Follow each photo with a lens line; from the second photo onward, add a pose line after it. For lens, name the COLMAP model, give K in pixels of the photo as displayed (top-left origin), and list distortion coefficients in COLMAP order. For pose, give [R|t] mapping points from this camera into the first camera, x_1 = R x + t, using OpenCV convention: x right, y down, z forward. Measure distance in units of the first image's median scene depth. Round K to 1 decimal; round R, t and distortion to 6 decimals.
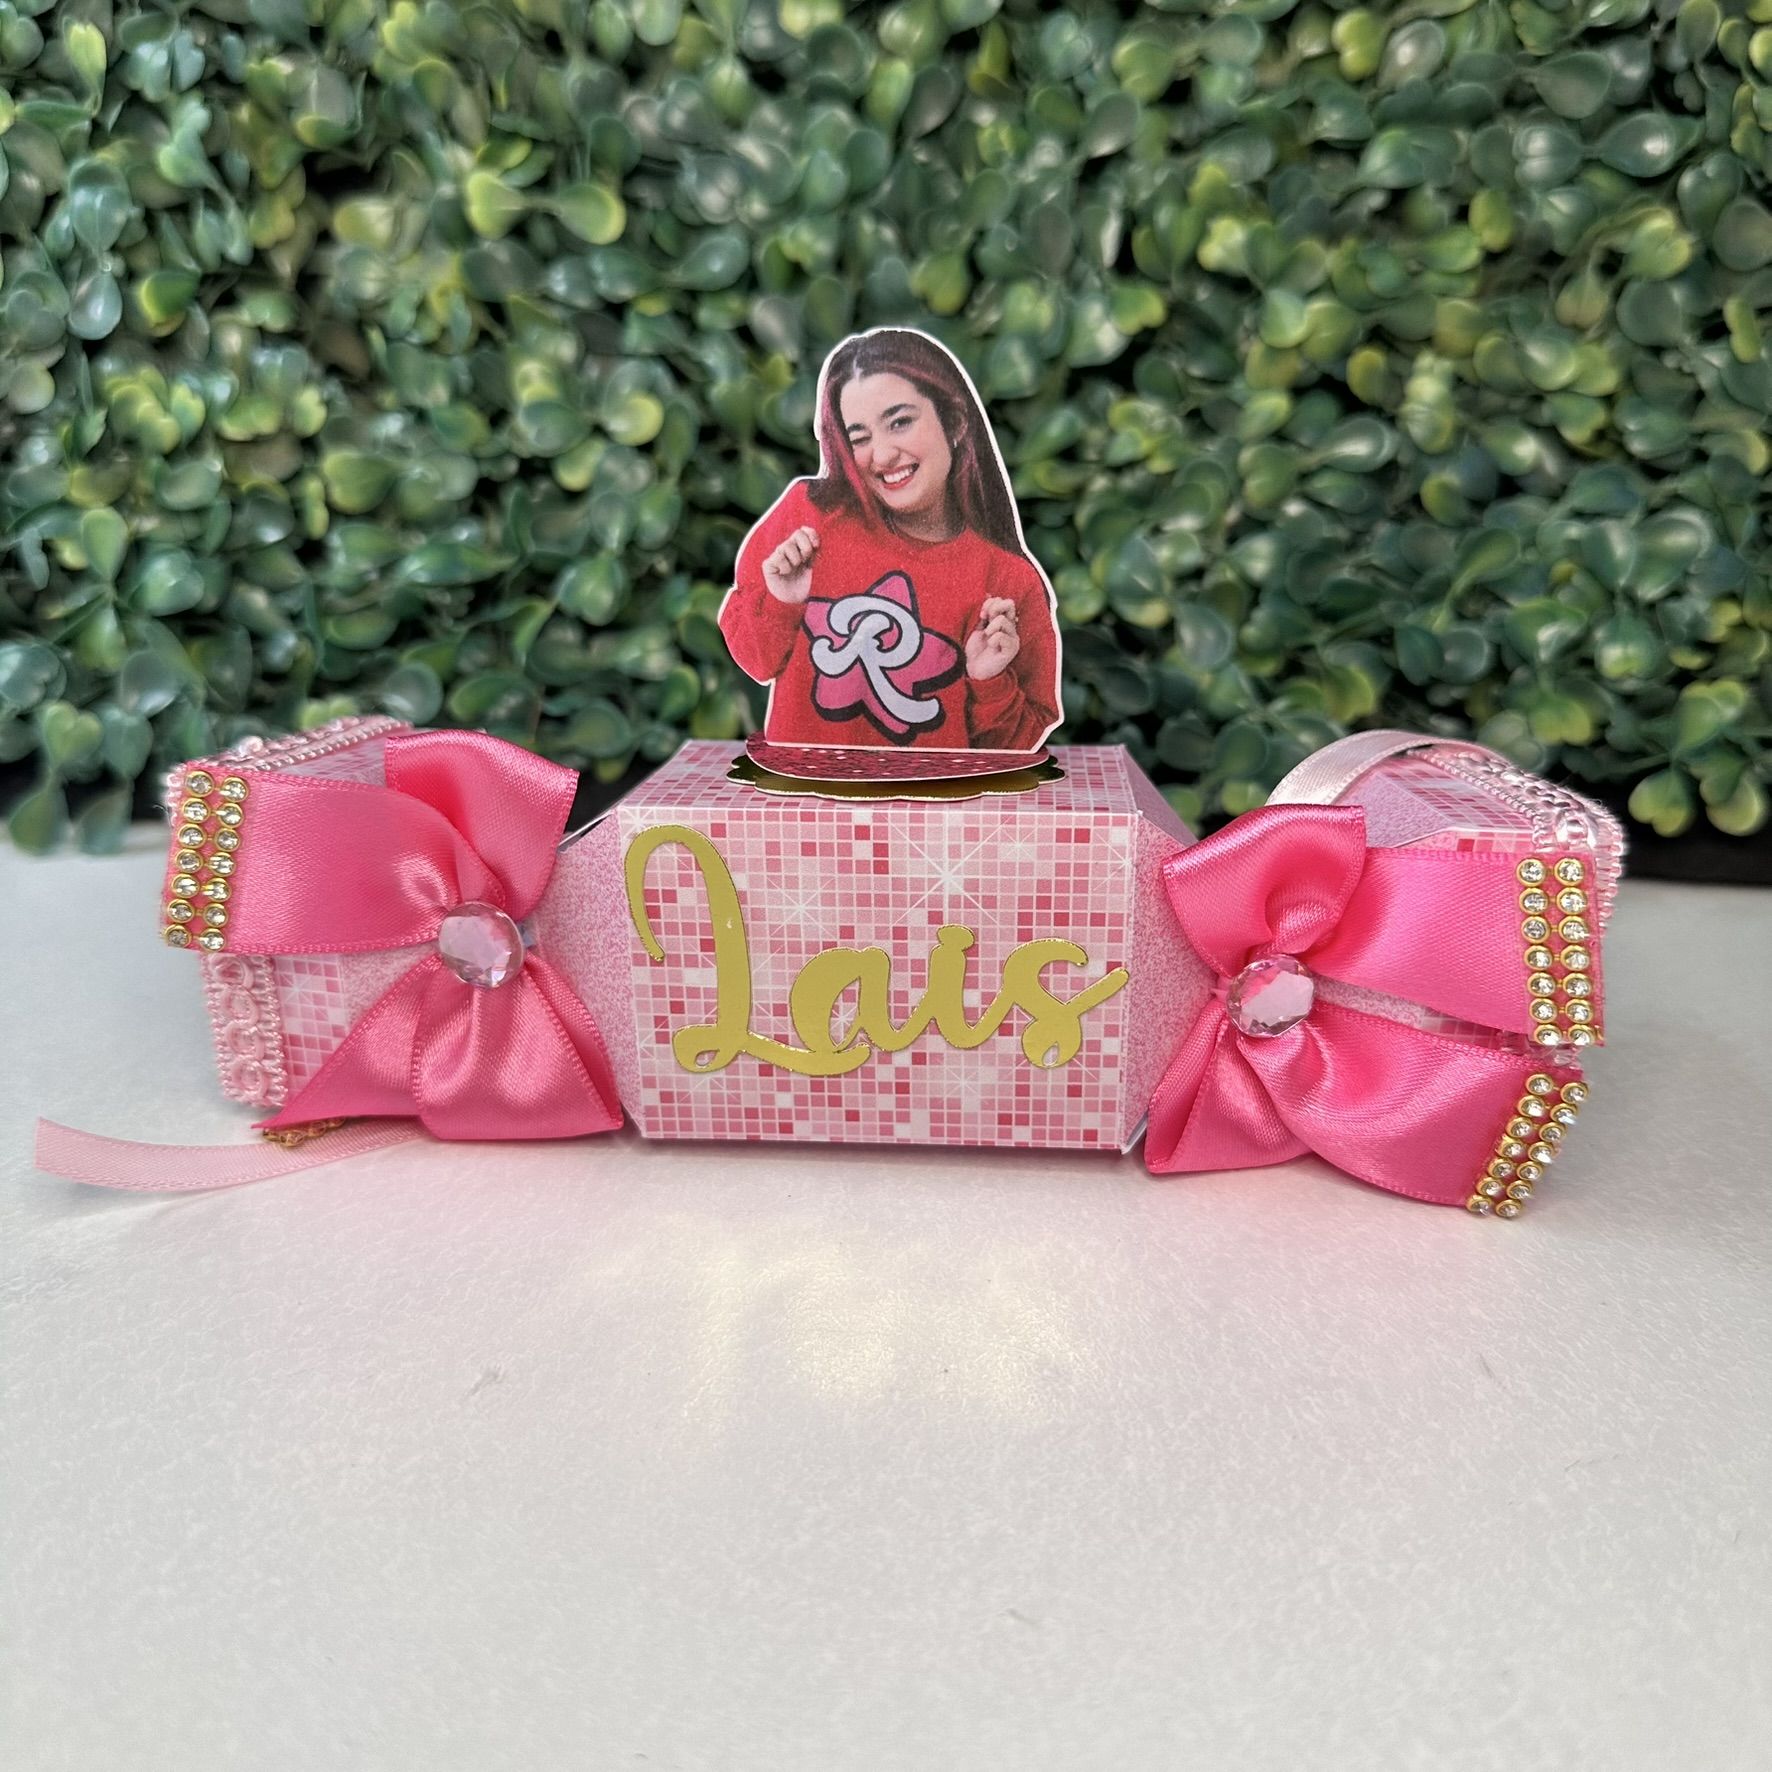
lens RADIAL K [[1680.0, 0, 901.2], [0, 1680.0, 874.2], [0, 0, 1]] dist [-0.055628, 0.000000]
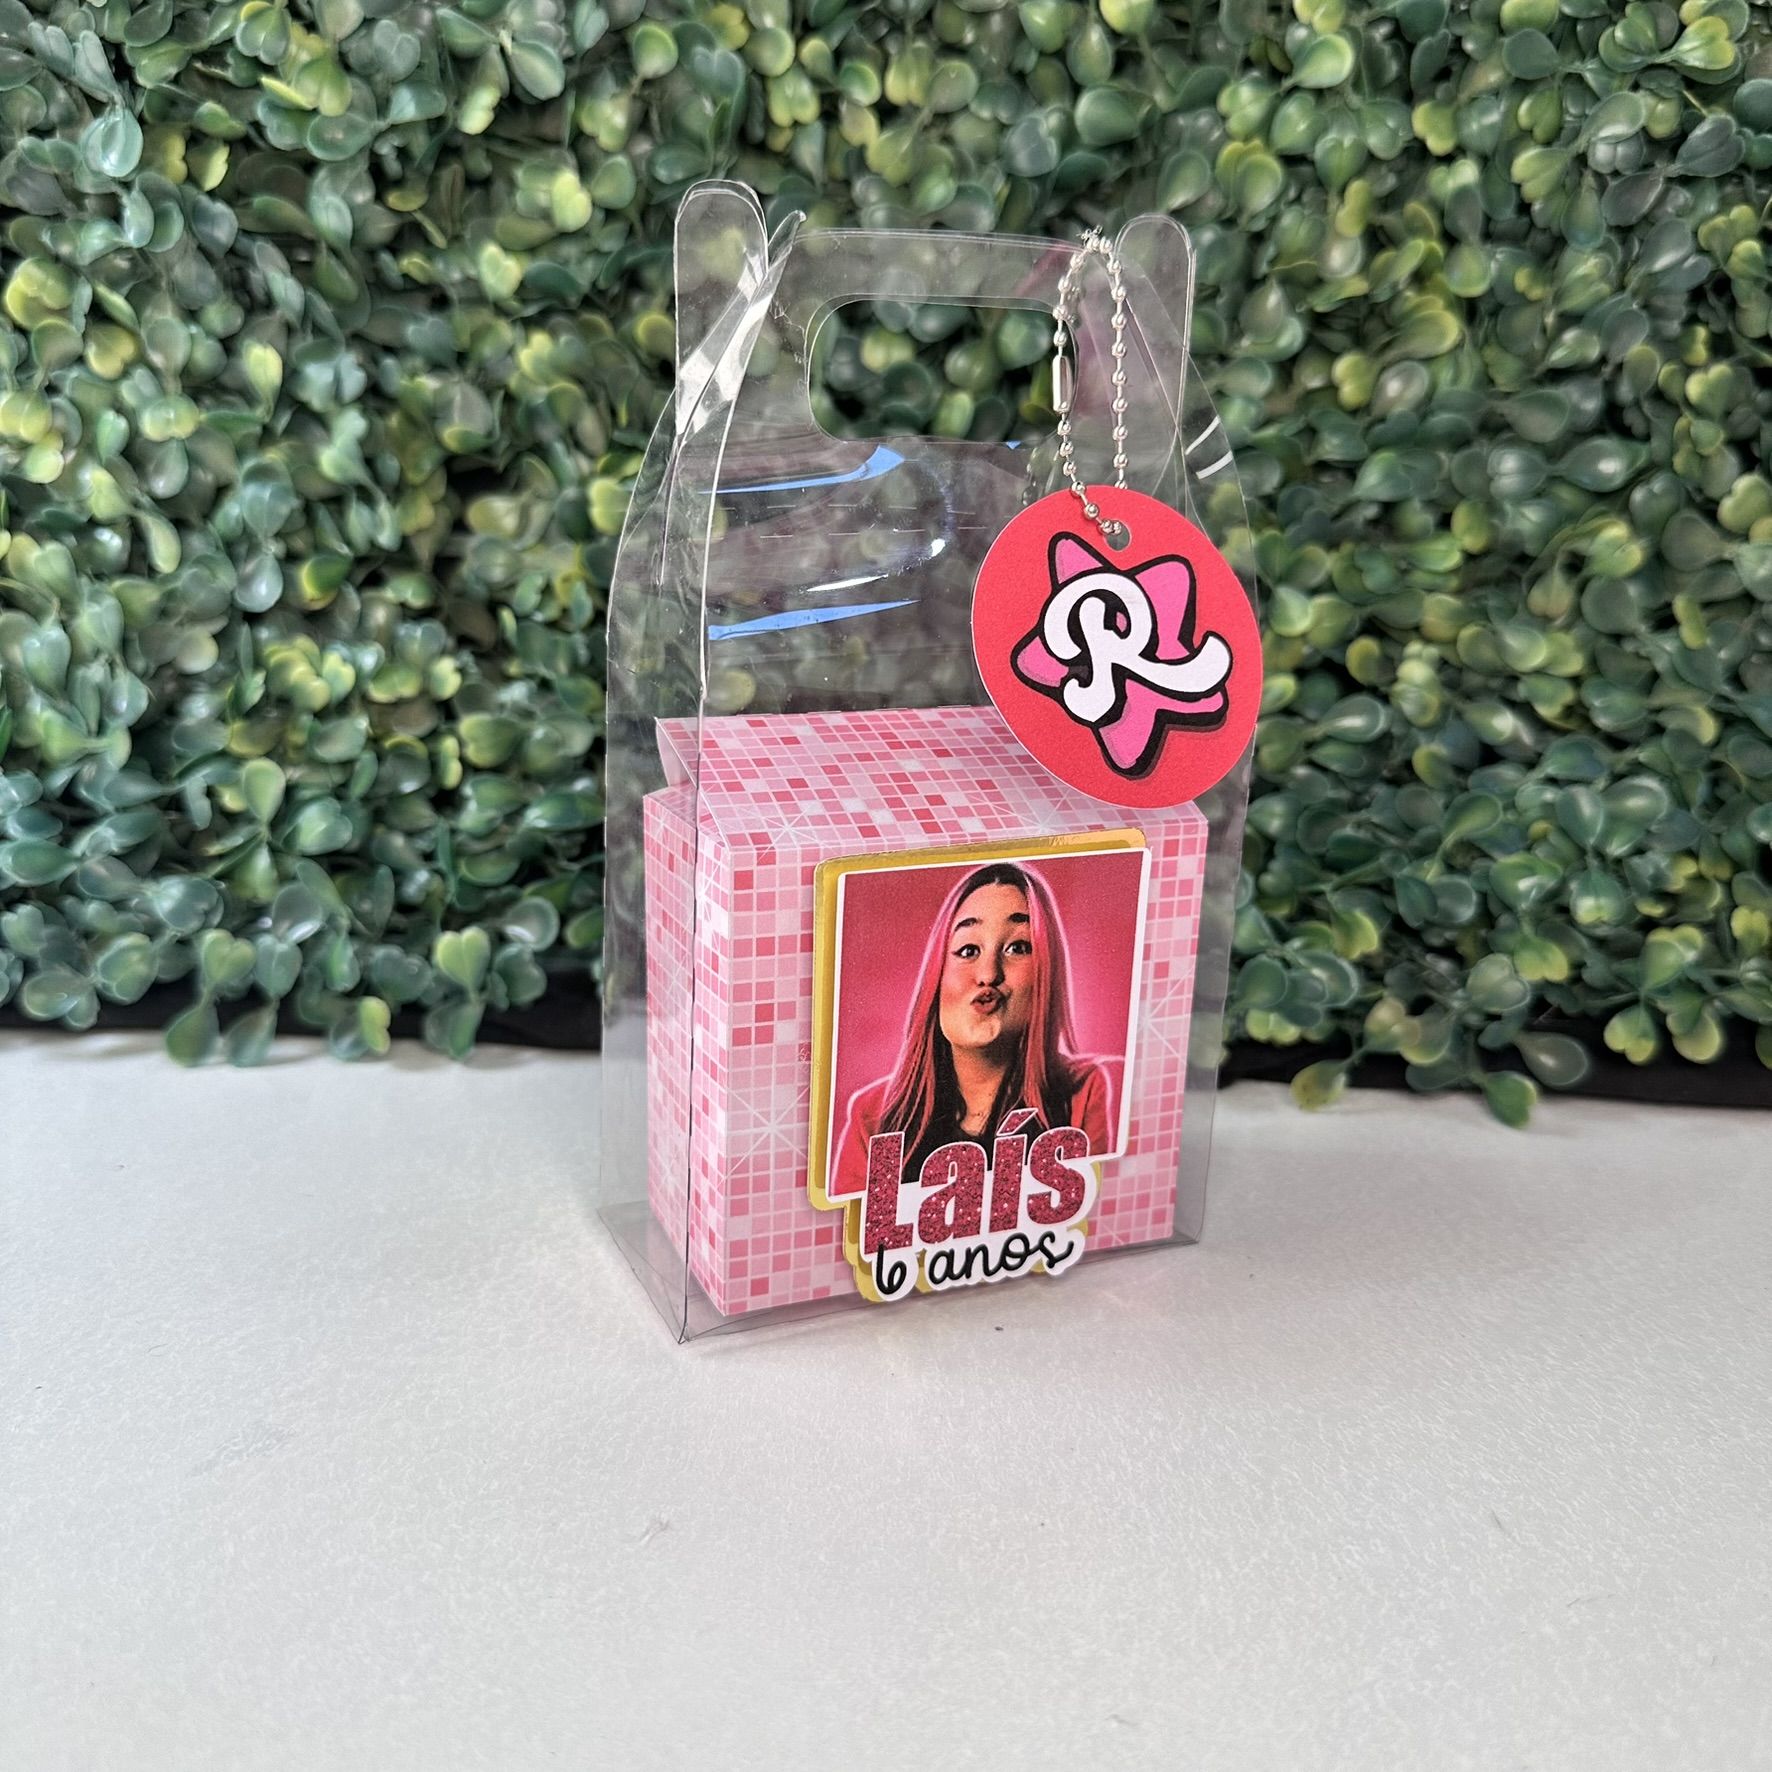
lens RADIAL K [[1680.0, 0, 891.8], [0, 1680.0, 883.0], [0, 0, 1]] dist [-0.055628, 0.000000]
pose [[0.999930, 0.010246, 0.005942, -0.055018], [-0.009492, 0.993279, -0.115354, -0.008818], [-0.007084, 0.115289, 0.993307, -0.132529]]
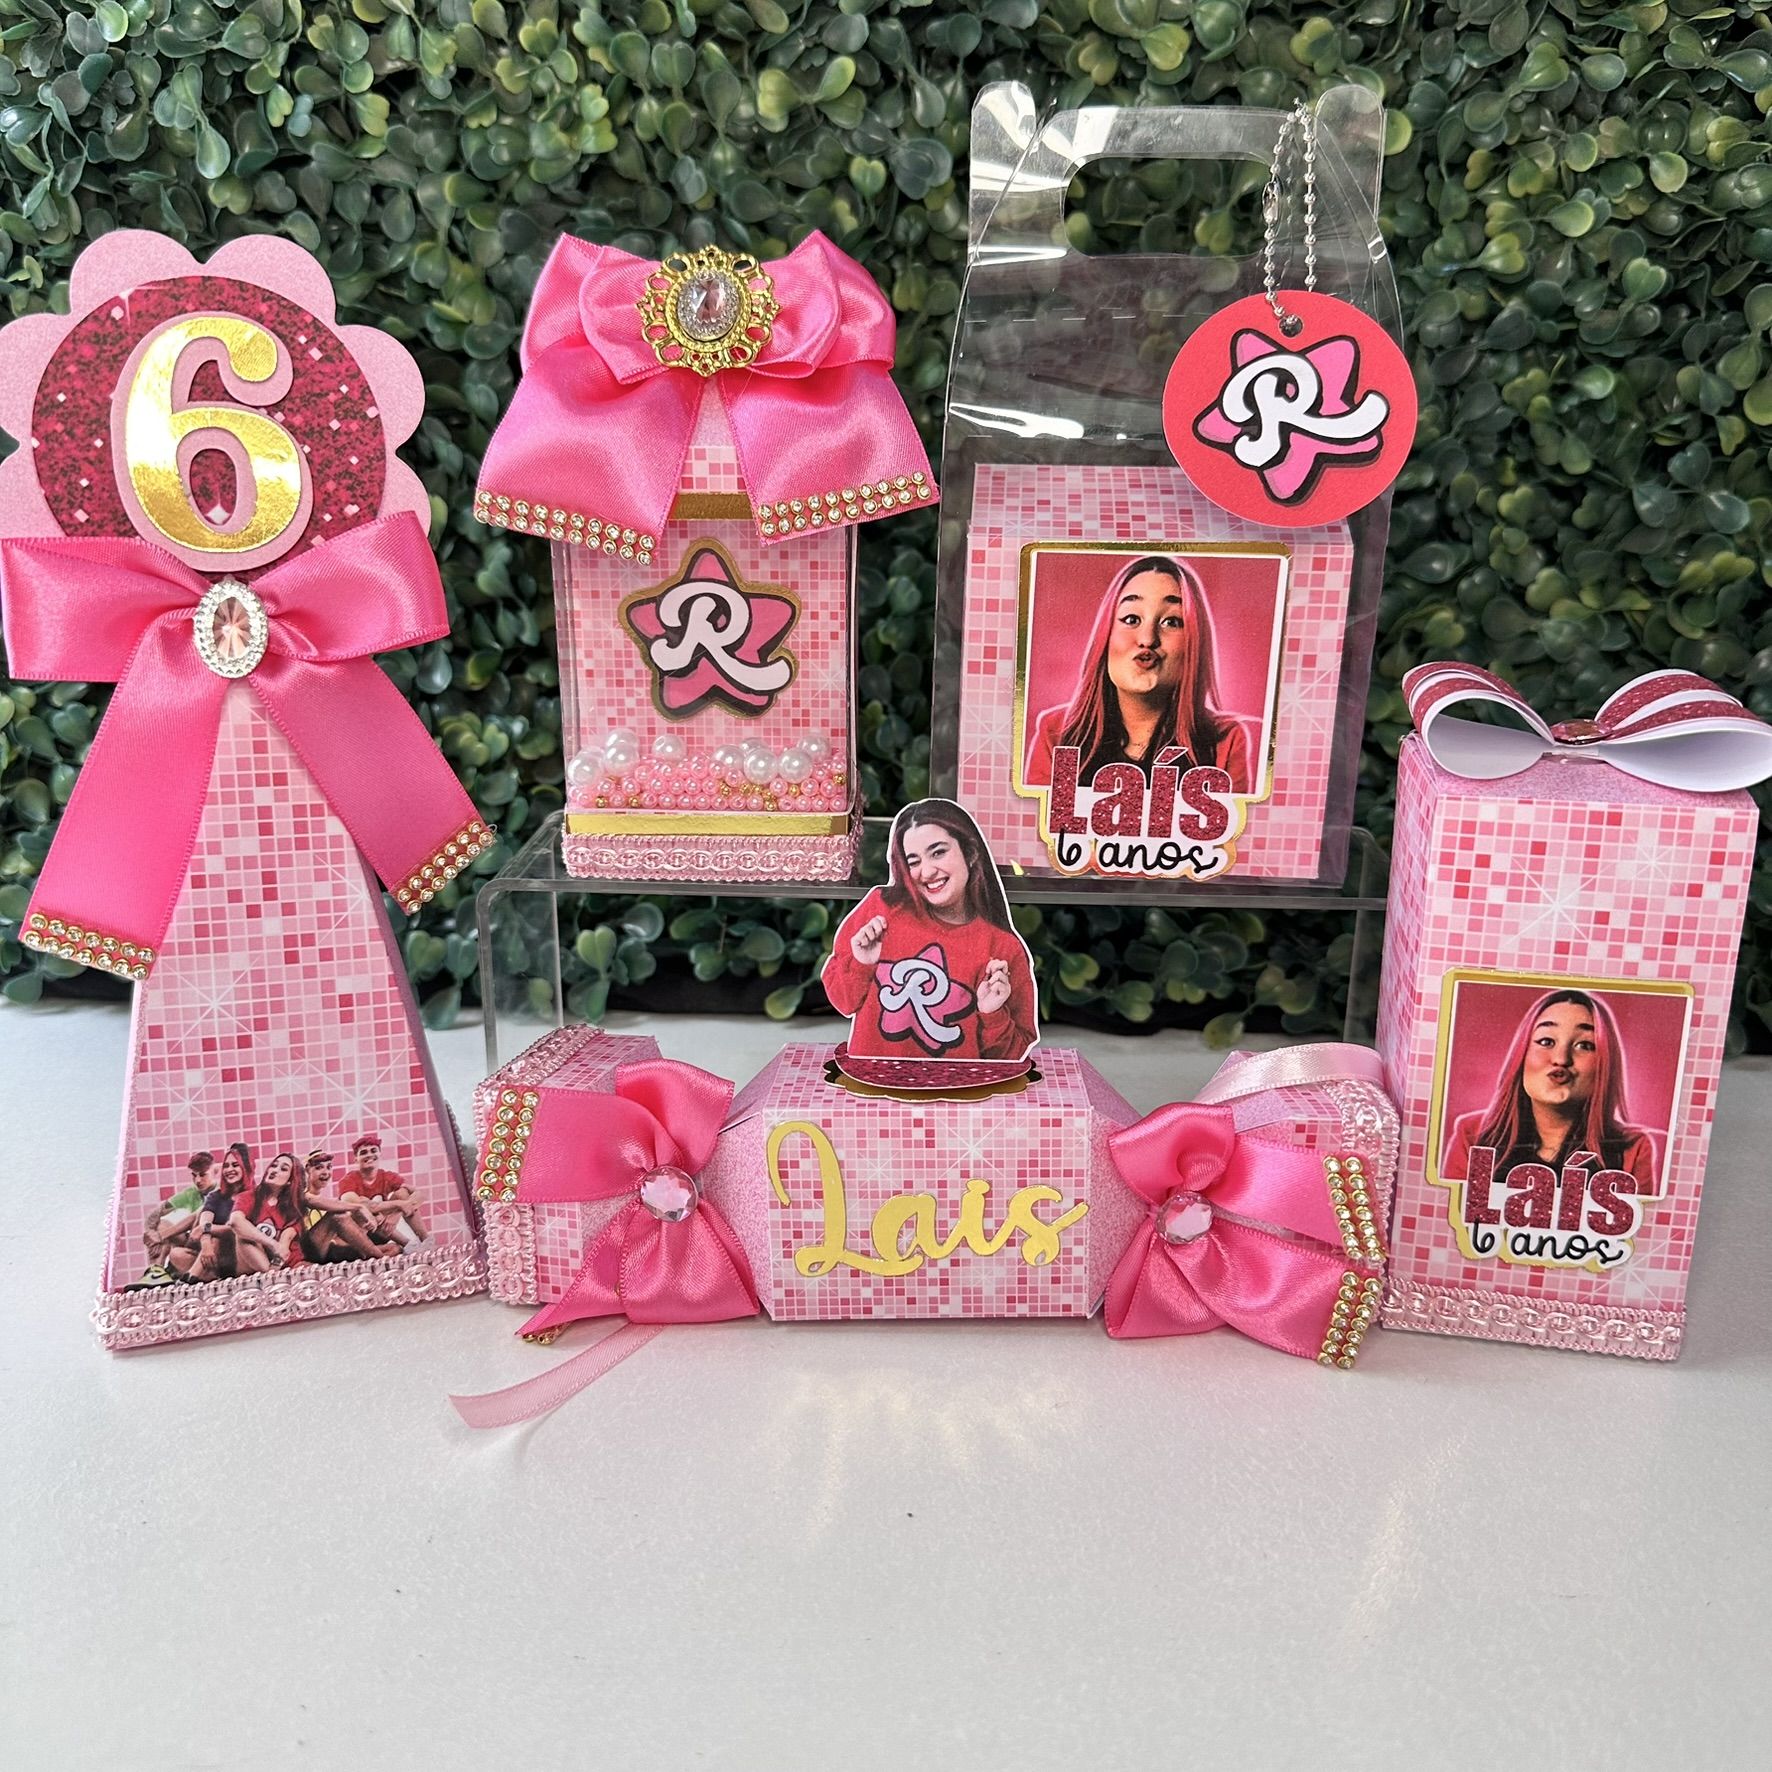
lens RADIAL K [[1680.0, 0, 877.5], [0, 1680.0, 887.4], [0, 0, 1]] dist [-0.055628, 0.000000]
pose [[0.999948, -0.007566, -0.006772, -0.066329], [0.006953, 0.996232, -0.086451, -0.006293], [0.007401, 0.086399, 0.996233, -0.551228]]
